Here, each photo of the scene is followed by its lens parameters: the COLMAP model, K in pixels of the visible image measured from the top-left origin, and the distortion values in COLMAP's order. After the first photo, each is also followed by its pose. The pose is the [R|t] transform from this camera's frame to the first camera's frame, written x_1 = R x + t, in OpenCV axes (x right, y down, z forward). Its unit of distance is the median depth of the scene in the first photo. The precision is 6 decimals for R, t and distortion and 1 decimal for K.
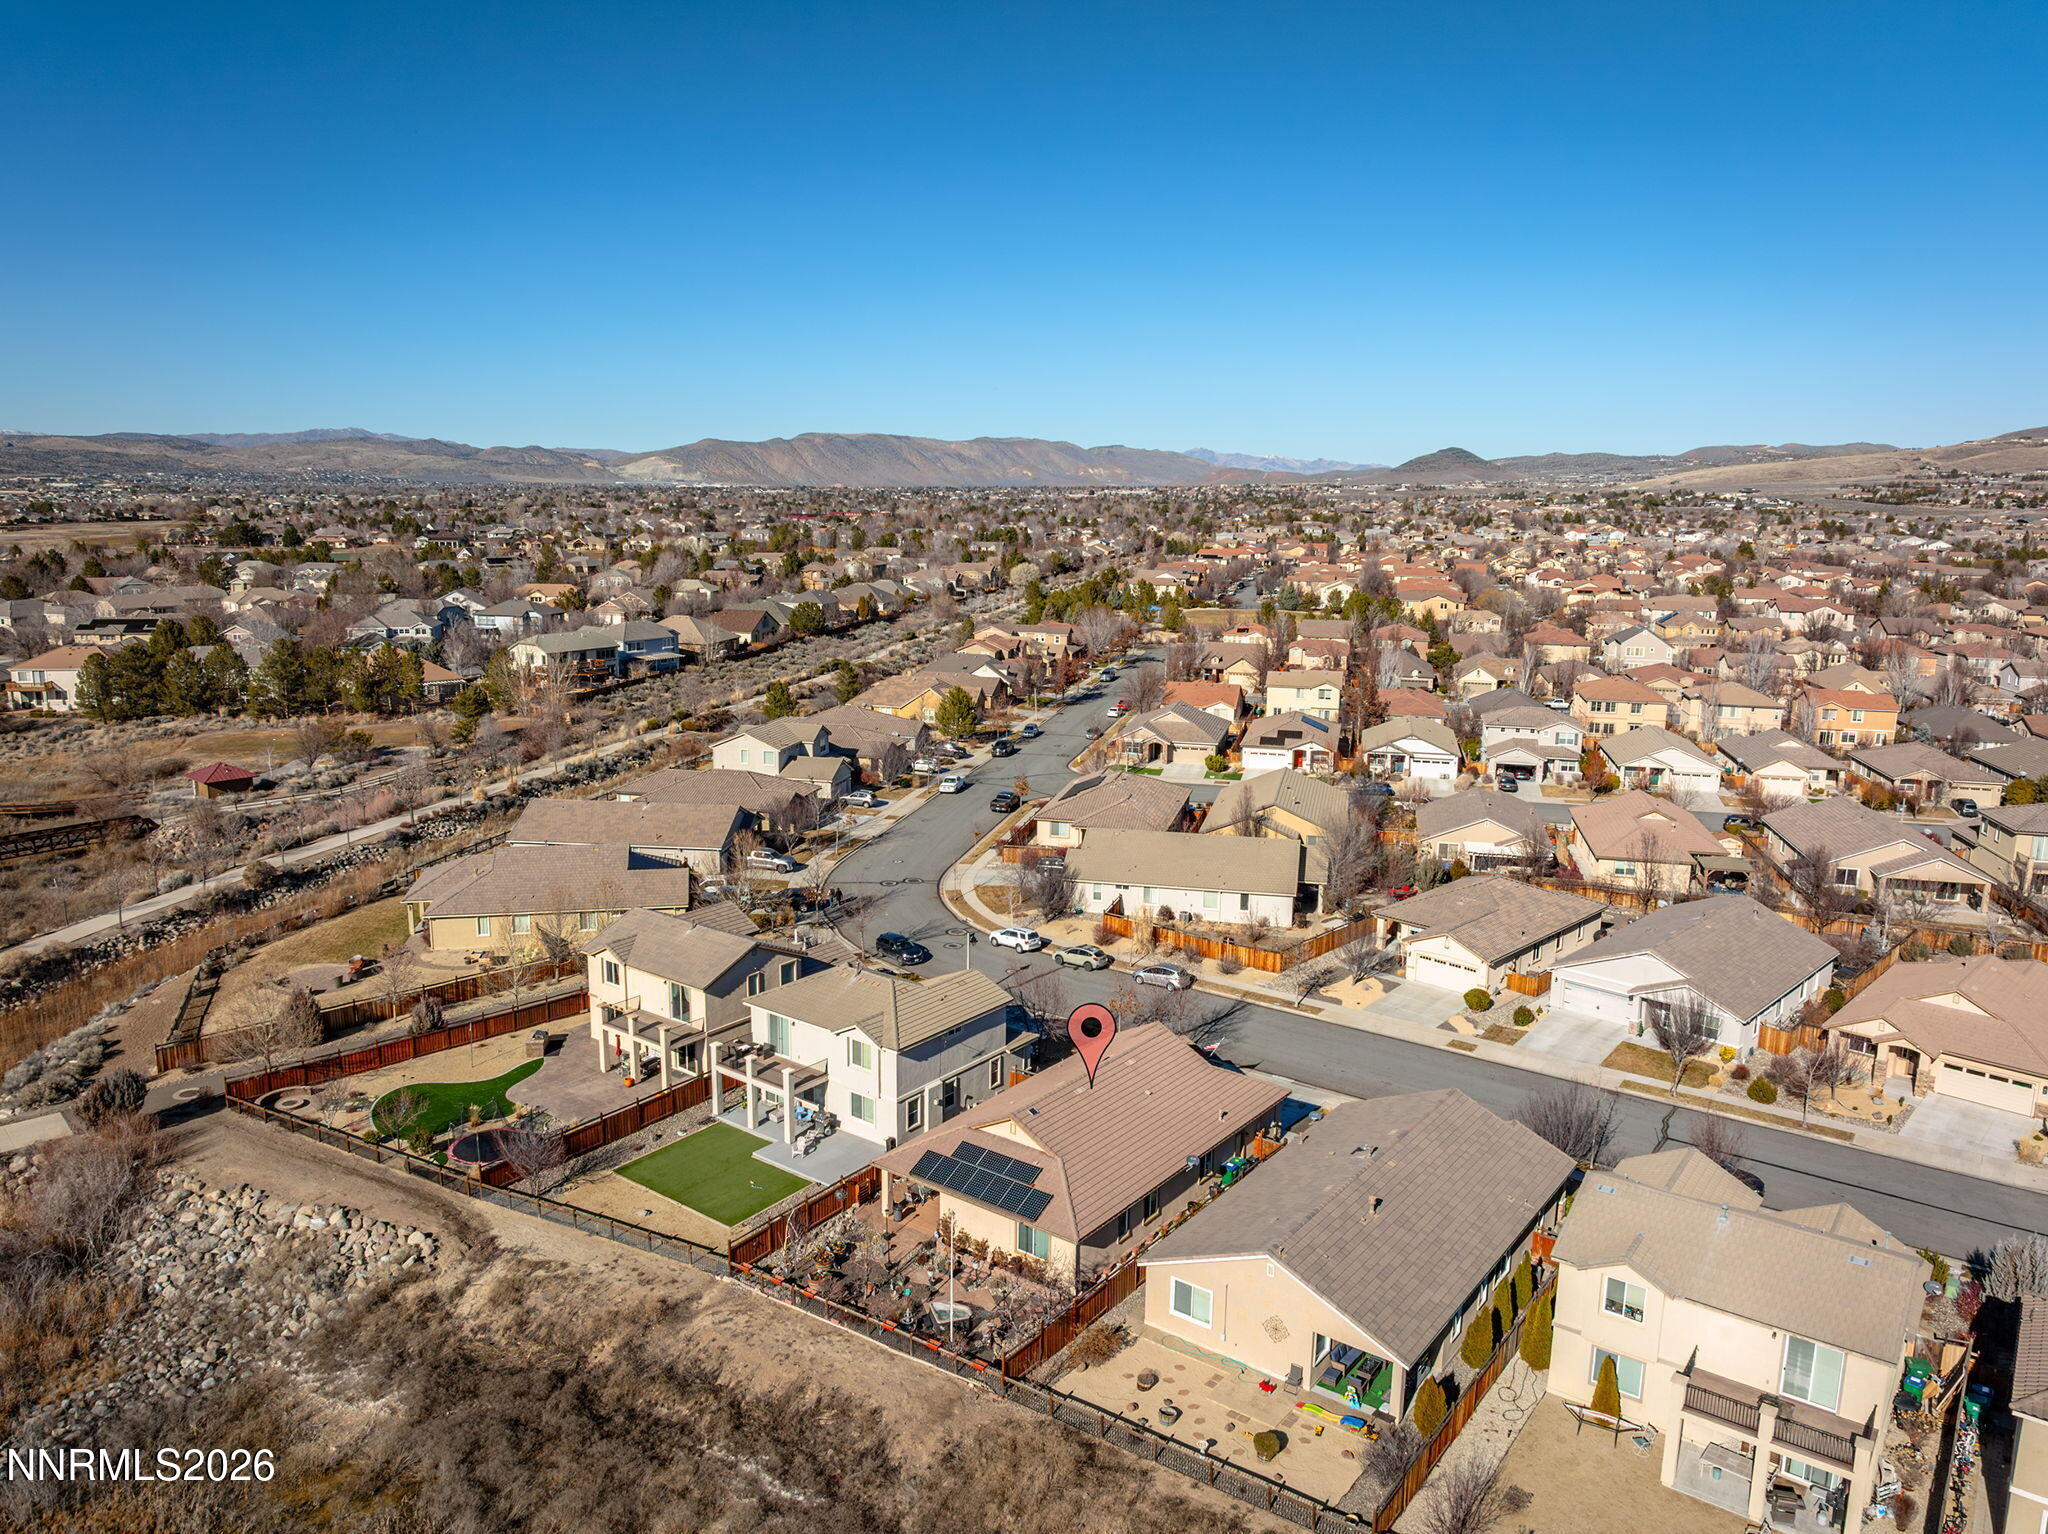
lens RADIAL K [[1443.0, 0, 1043.7], [0, 1443.0, 749.5], [0, 0, 1]] dist [-0.023417, 0.007094]
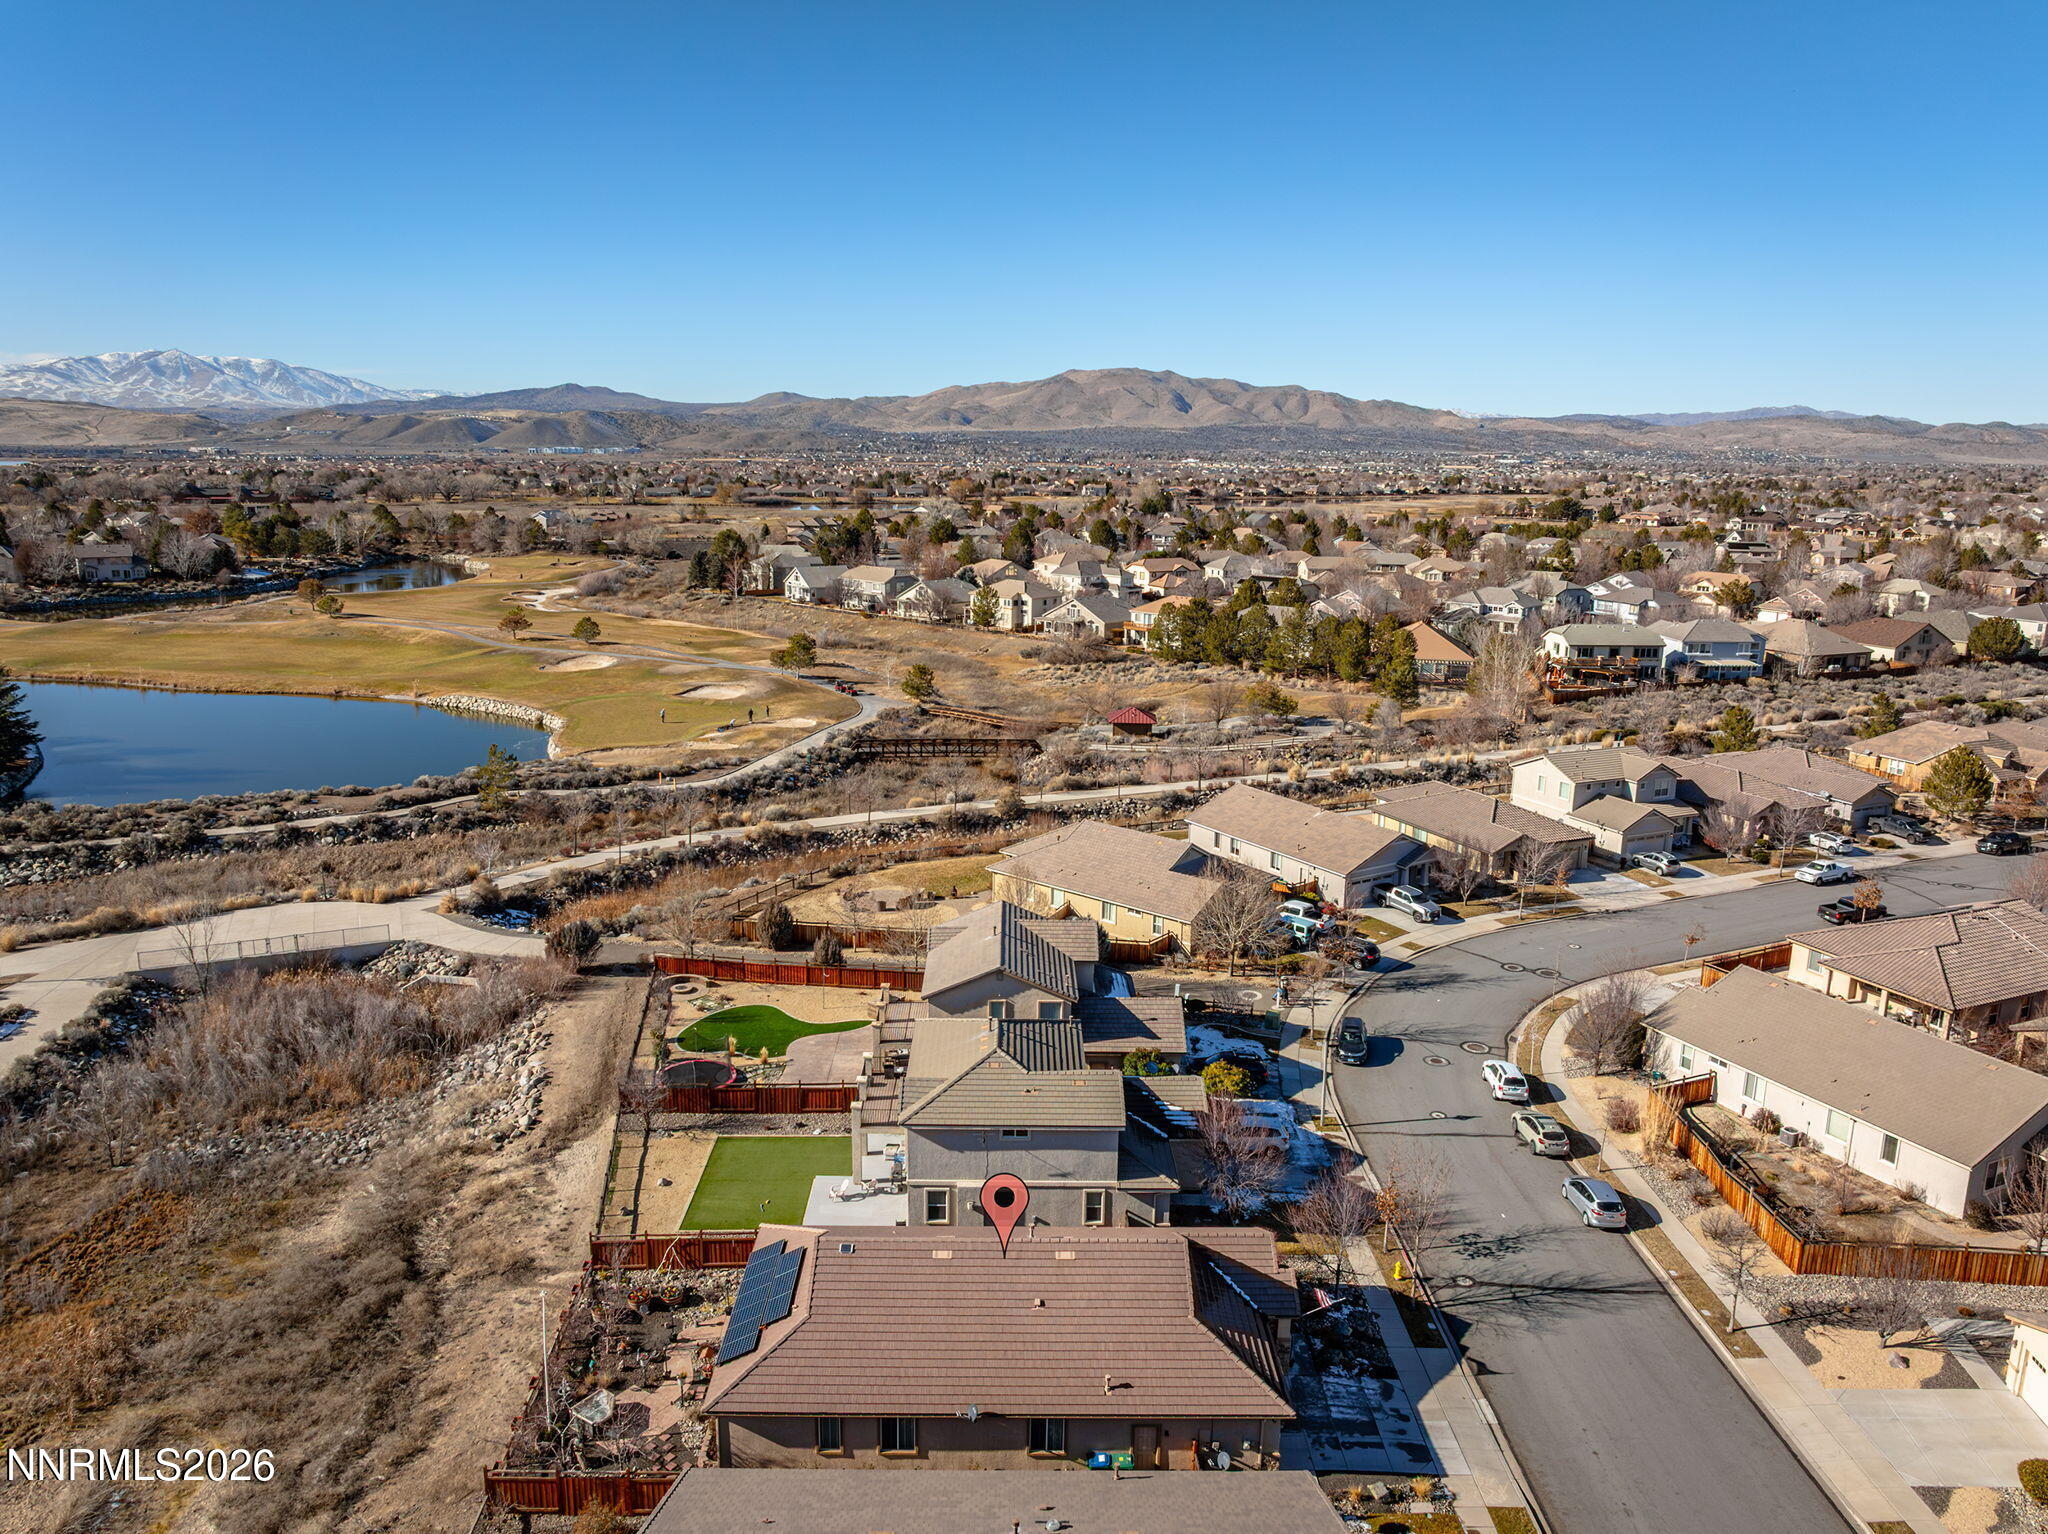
lens RADIAL K [[1443.0, 0, 1025.2], [0, 1443.0, 774.0], [0, 0, 1]] dist [-0.023417, 0.007094]
pose [[0.606196, 0.170426, -0.776841, 0.355421], [-0.146569, 0.983980, 0.101496, -0.056717], [0.781693, 0.052334, 0.621463, 0.327467]]
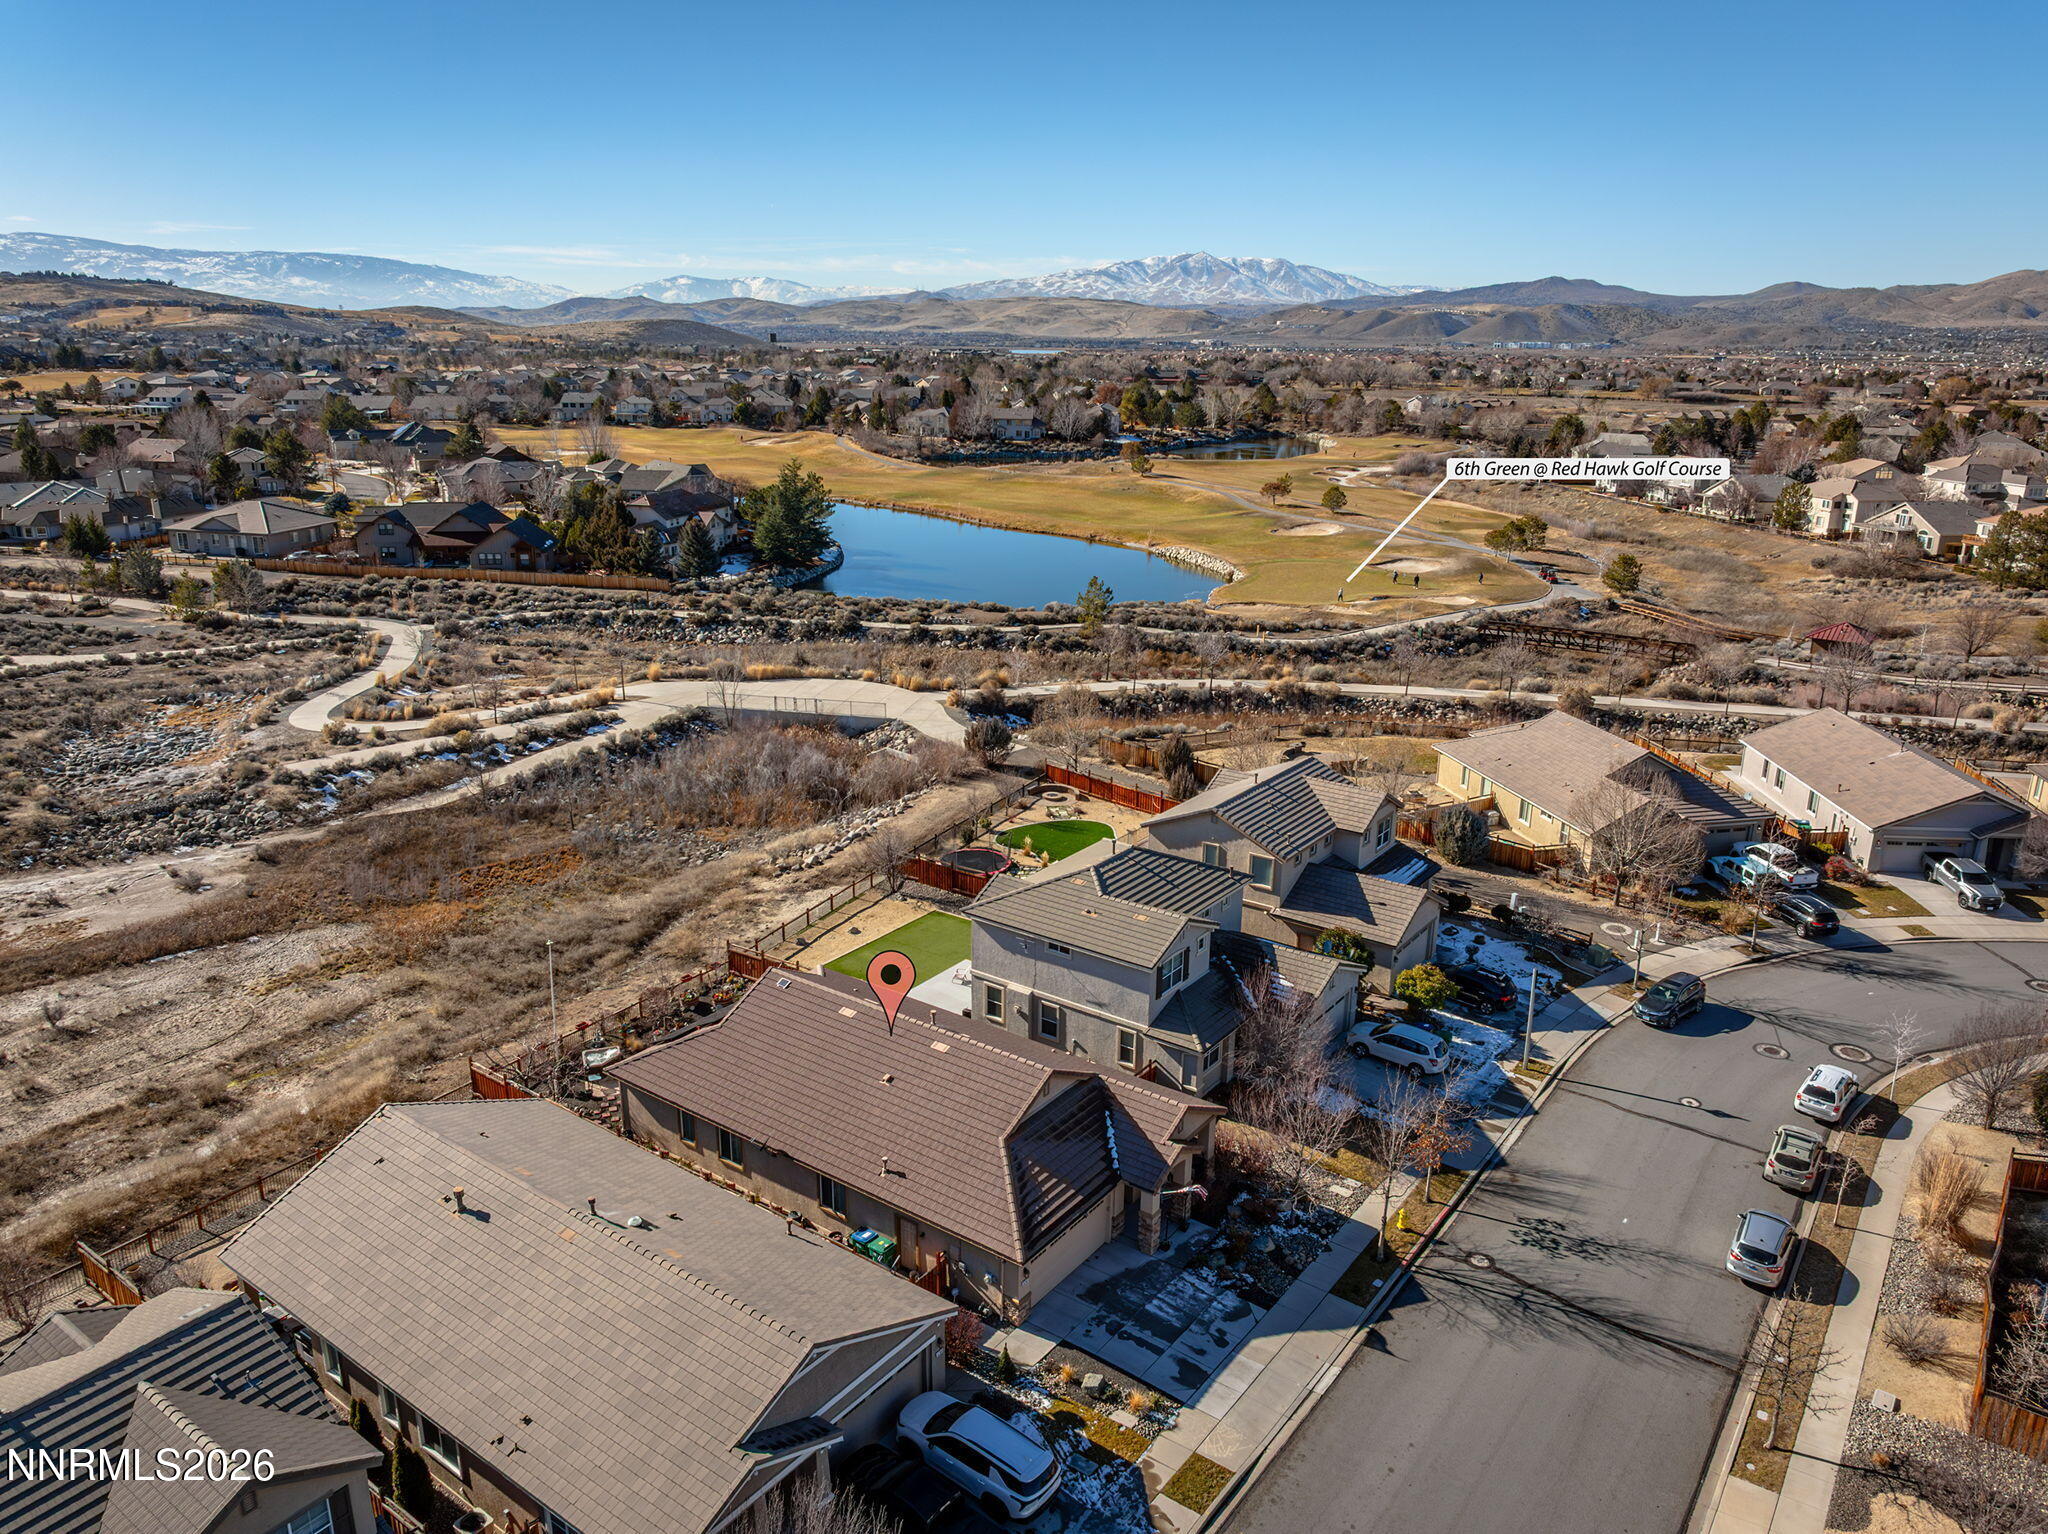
lens RADIAL K [[1443.0, 0, 1023.7], [0, 1443.0, 760.0], [0, 0, 1]] dist [-0.023417, 0.007094]
pose [[0.012804, 0.272616, -0.962038, 0.441113], [-0.188718, 0.945485, 0.265414, -0.070177], [0.981948, 0.178155, 0.063553, 0.607484]]
